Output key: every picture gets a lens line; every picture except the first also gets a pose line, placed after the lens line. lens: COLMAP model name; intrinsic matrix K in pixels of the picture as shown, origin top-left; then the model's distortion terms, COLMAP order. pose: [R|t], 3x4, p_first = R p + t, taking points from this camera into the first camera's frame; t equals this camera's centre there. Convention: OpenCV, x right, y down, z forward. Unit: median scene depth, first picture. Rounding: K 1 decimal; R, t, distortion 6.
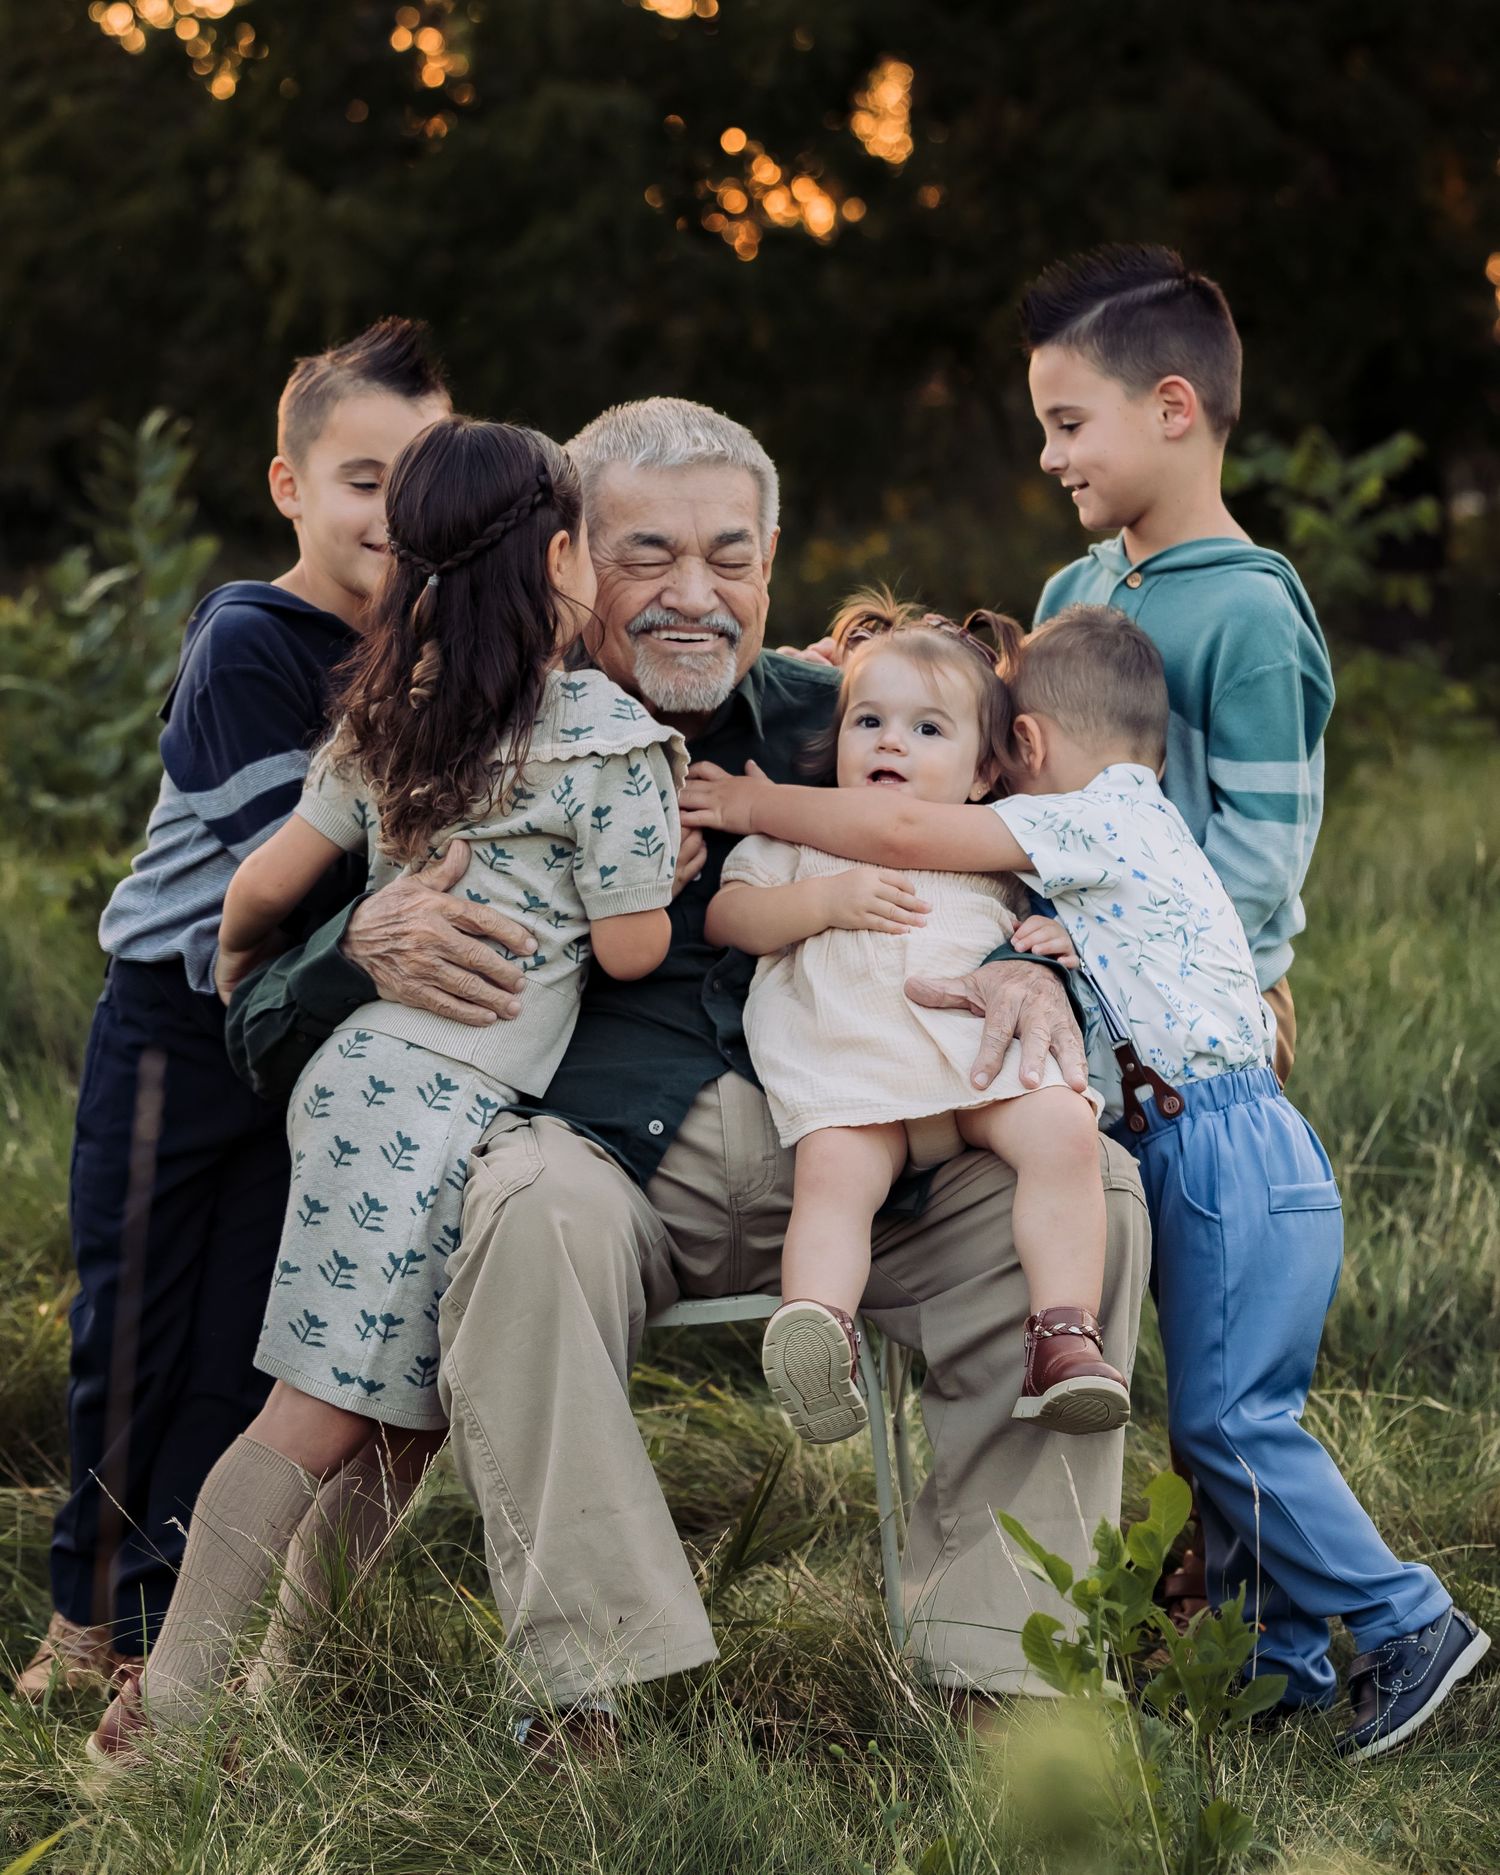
lens RADIAL K [[5358.7, 0, 749.8], [0, 5358.7, 936.2], [0, 0, 1]] dist [-0.242523, 0.000000]
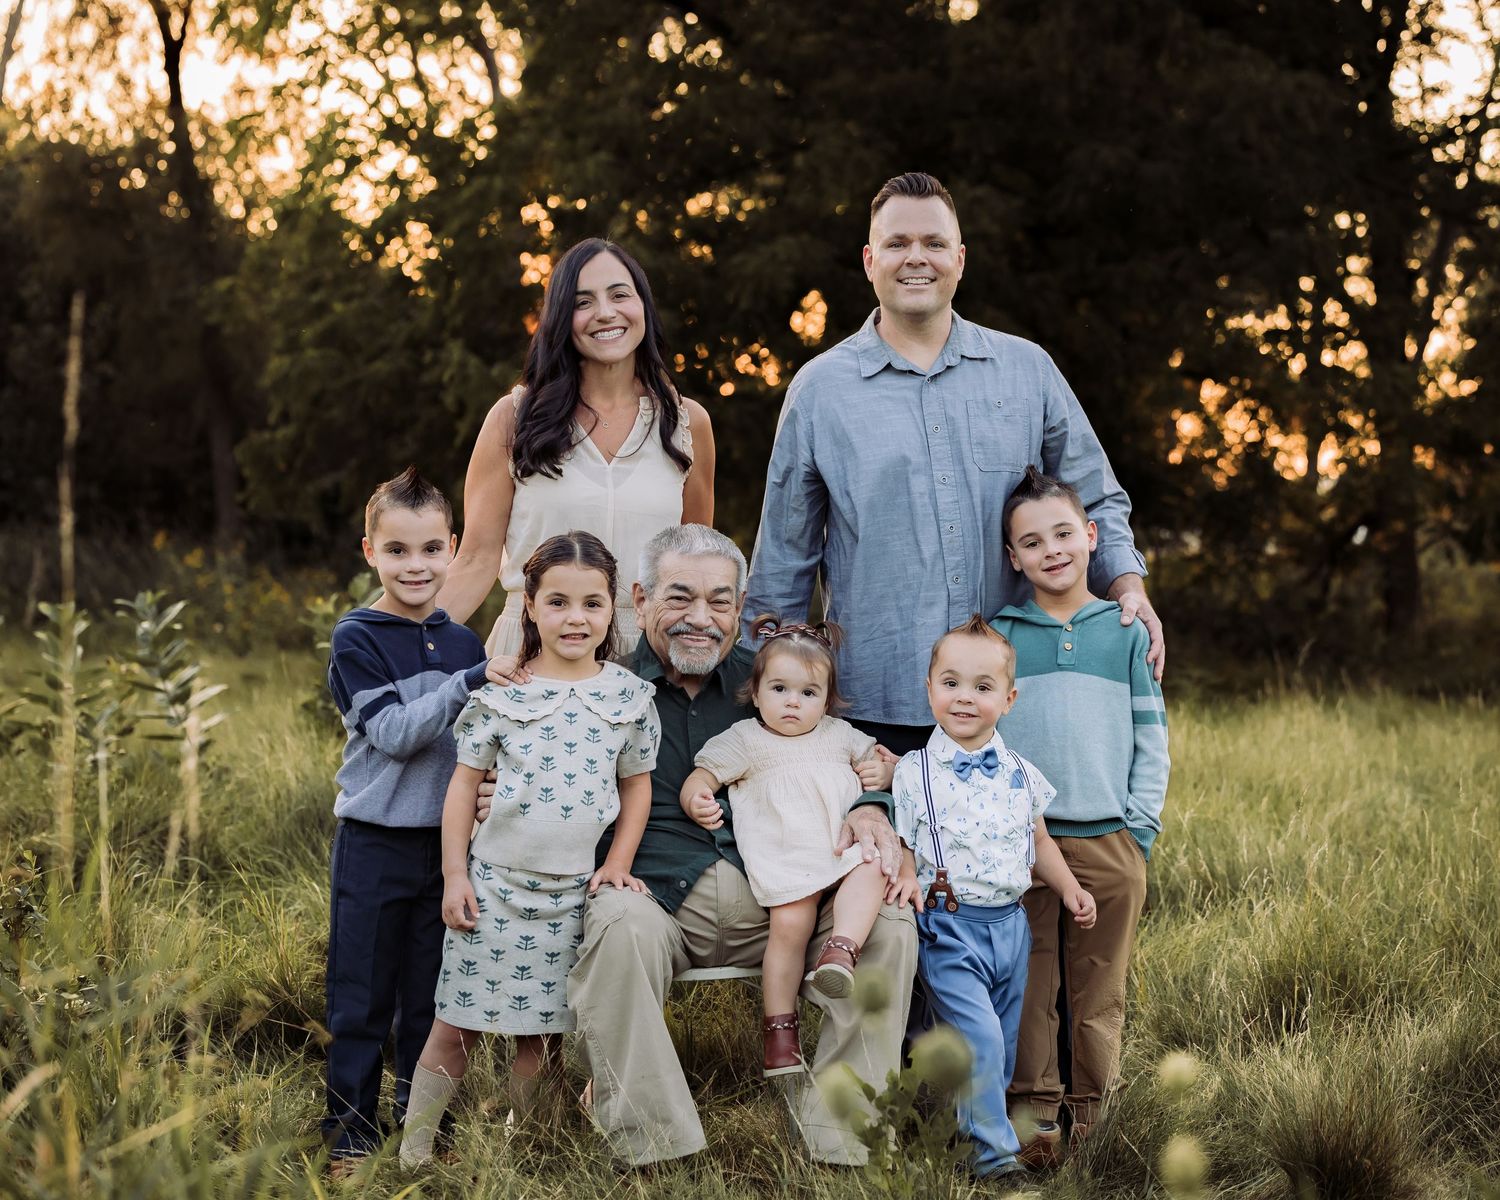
lens RADIAL K [[4287.0, 0, 750.5], [0, 4287.0, 601.5], [0, 0, 1]] dist [-0.242523, 0.000000]
pose [[0.999678, 0.021834, 0.012949, -0.013580], [-0.021280, 0.998912, -0.041493, -0.004973], [-0.013841, 0.041204, 0.999055, -0.598952]]
